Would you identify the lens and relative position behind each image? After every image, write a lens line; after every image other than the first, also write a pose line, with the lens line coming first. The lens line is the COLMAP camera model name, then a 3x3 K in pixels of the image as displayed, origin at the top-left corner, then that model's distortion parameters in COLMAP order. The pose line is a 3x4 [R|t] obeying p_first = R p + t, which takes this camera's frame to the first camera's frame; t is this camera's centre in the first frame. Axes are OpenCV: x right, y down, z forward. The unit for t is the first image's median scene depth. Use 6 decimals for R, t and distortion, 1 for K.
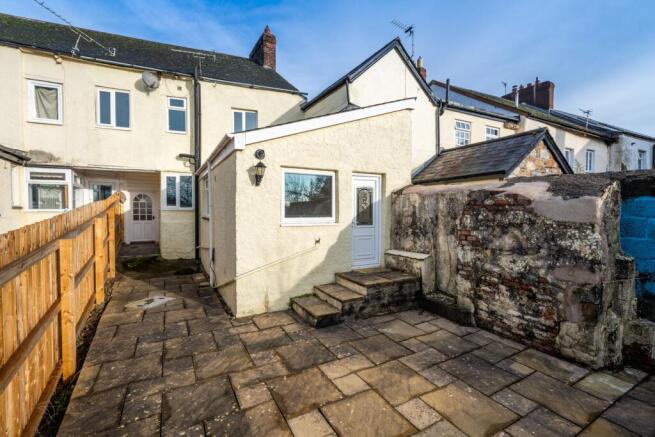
lens RADIAL K [[291.9, 0, 327.5], [0, 291.9, 218.5], [0, 0, 1]] dist [0.015837, 0.000299]
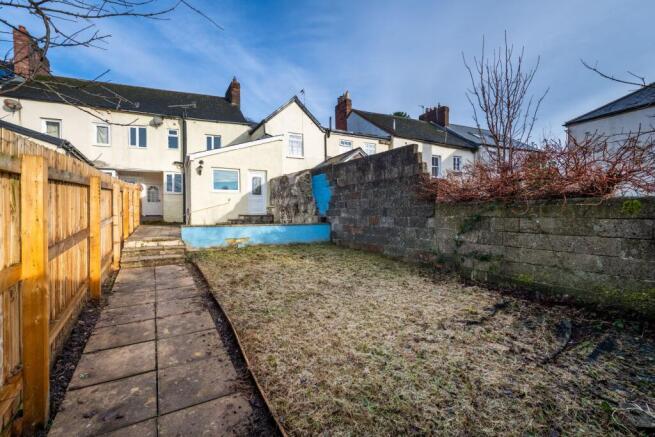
lens RADIAL K [[292.0, 0, 327.5], [0, 292.0, 218.5], [0, 0, 1]] dist [0.027936, 0.000051]
pose [[0.999621, -0.003755, -0.027263, 0.455883], [0.003318, 0.999866, -0.016059, 0.150233], [0.027320, 0.015962, 0.999499, -0.725535]]
